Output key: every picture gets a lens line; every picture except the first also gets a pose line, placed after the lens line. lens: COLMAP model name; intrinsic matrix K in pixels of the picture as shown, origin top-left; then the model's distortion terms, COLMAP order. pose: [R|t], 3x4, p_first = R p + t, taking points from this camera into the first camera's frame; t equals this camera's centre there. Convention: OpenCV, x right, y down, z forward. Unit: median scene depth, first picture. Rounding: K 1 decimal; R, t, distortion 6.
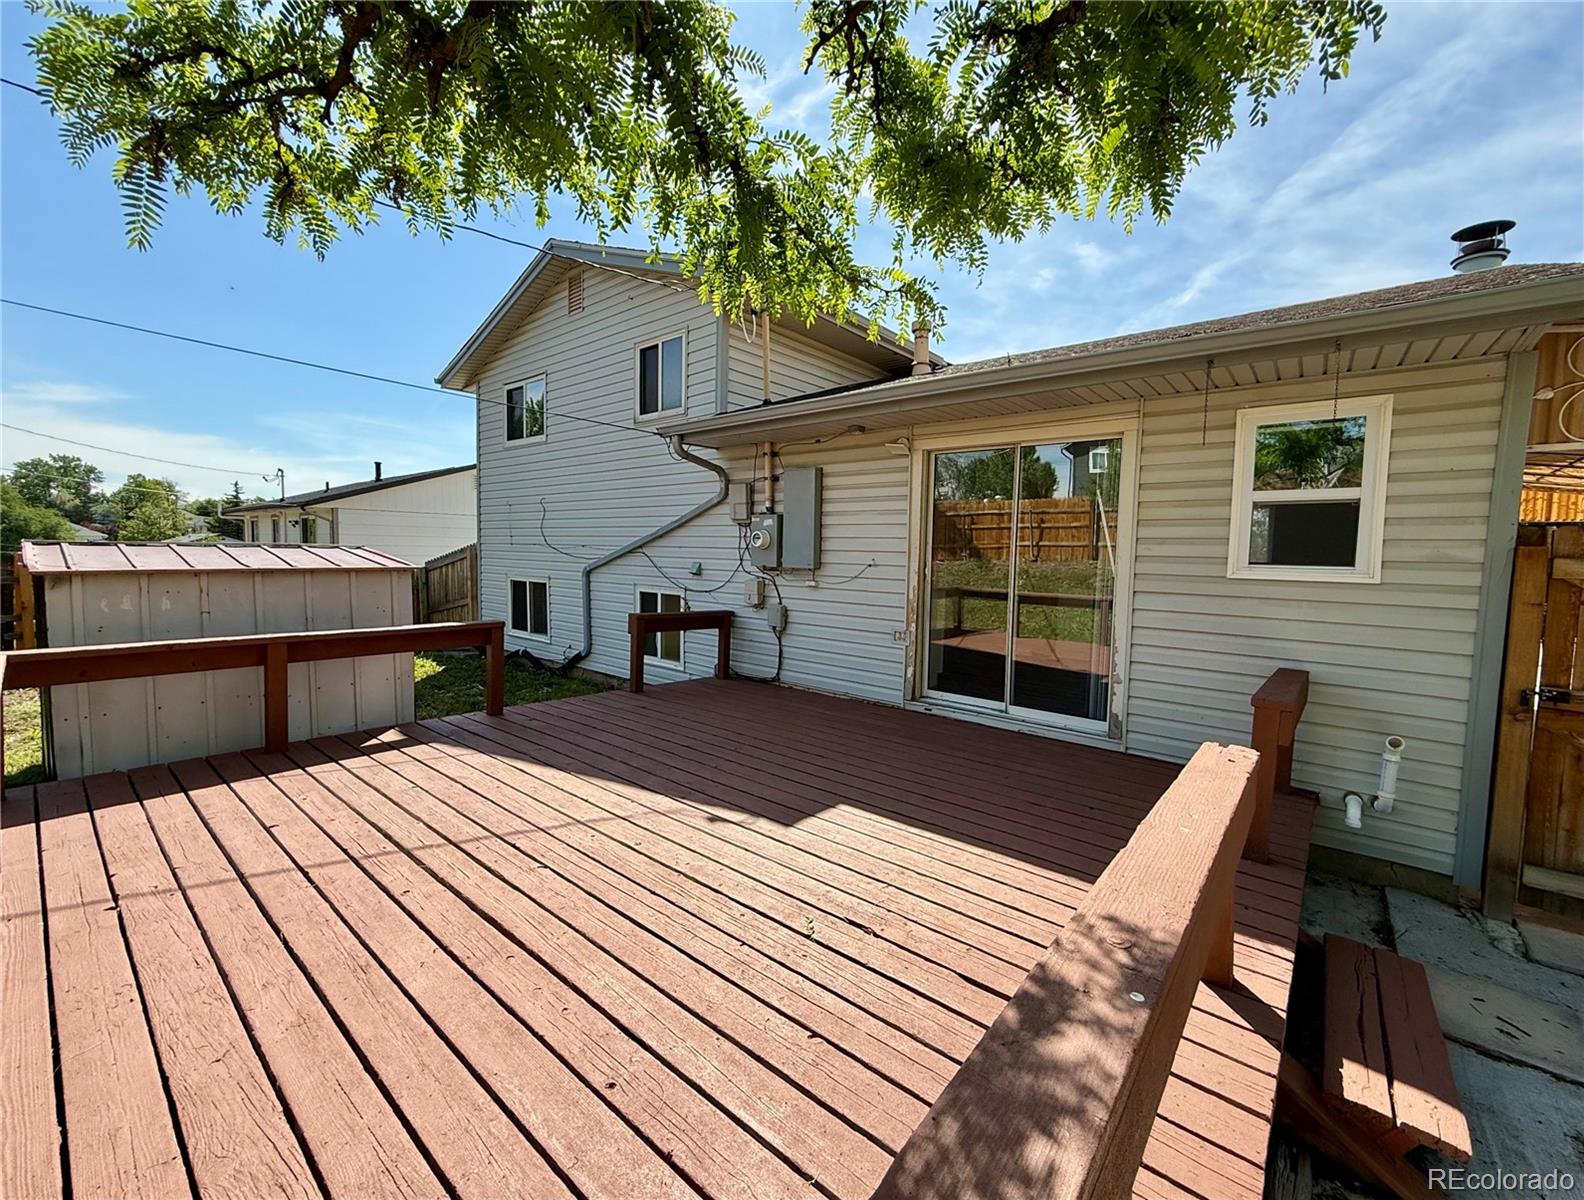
lens RADIAL K [[653.2, 0, 785.8], [0, 653.2, 597.3], [0, 0, 1]] dist [-0.007704, -0.000170]
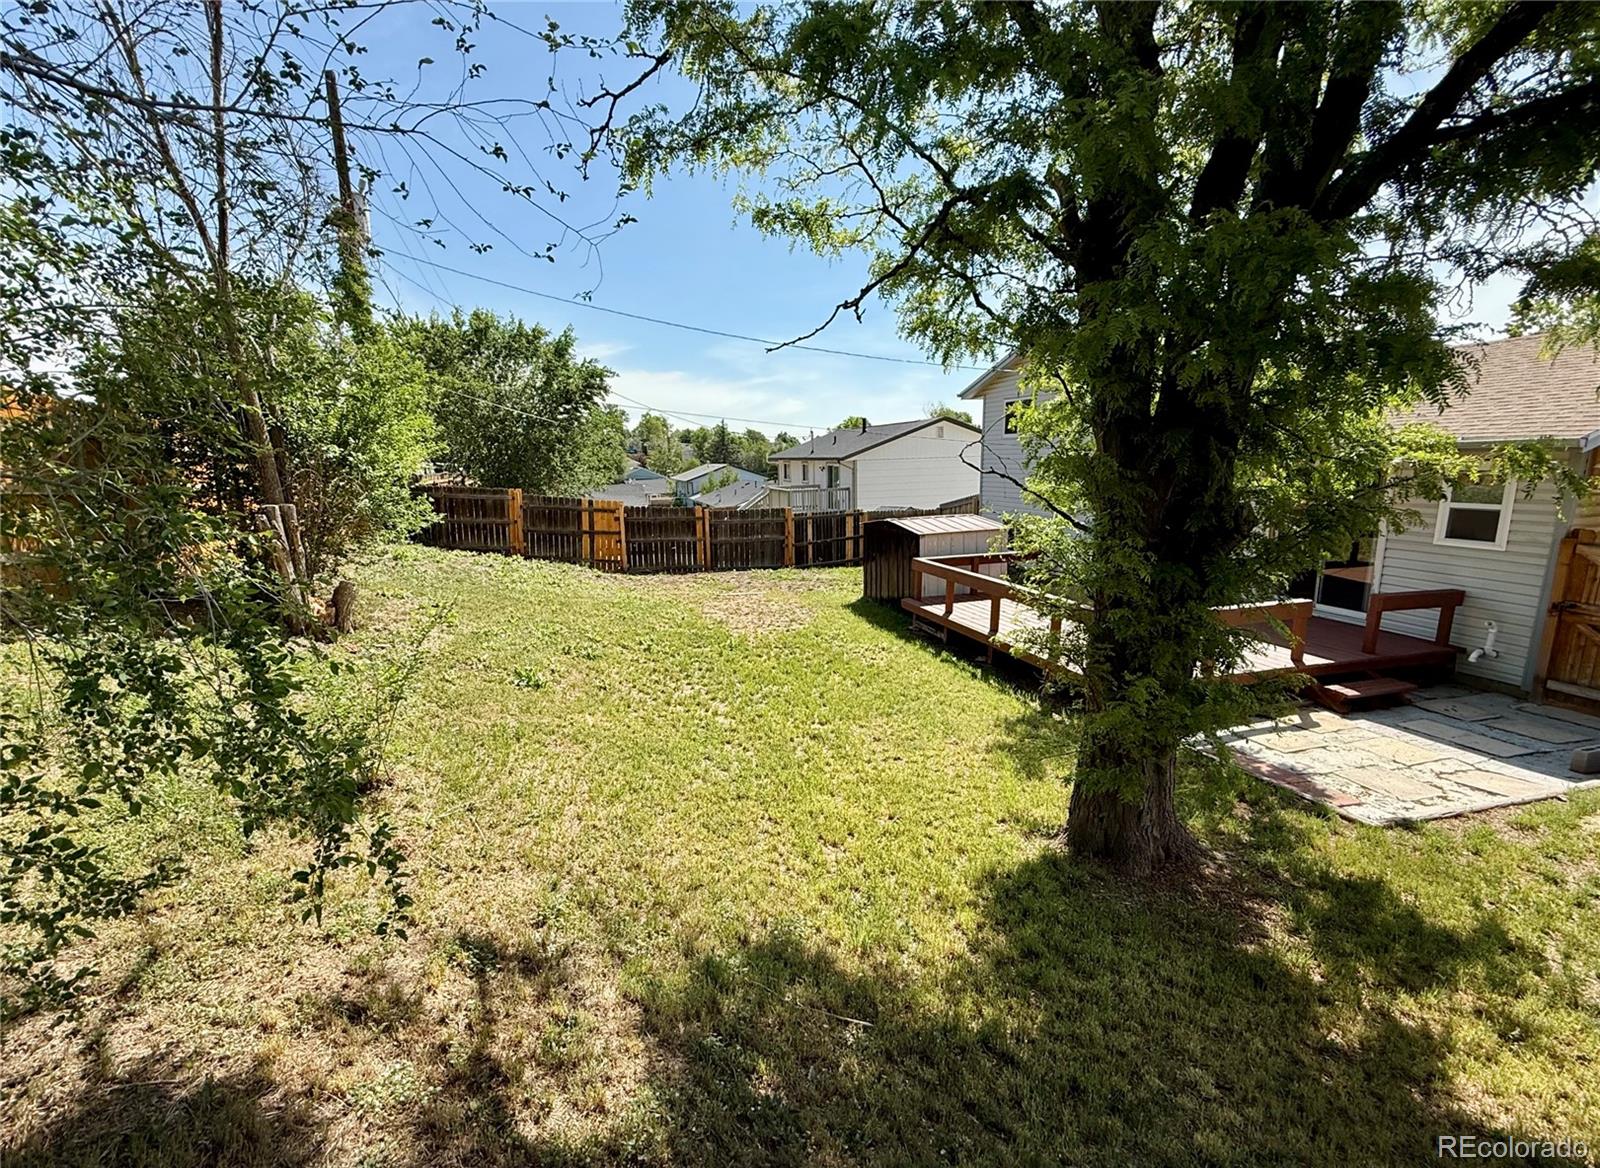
lens RADIAL K [[694.6, 0, 797.4], [0, 694.6, 586.8], [0, 0, 1]] dist [0.005048, -0.001027]
pose [[0.846786, 0.064207, -0.528045, 0.161889], [-0.006043, 0.993786, 0.111147, -0.133038], [0.531900, -0.090927, 0.841912, -1.988407]]
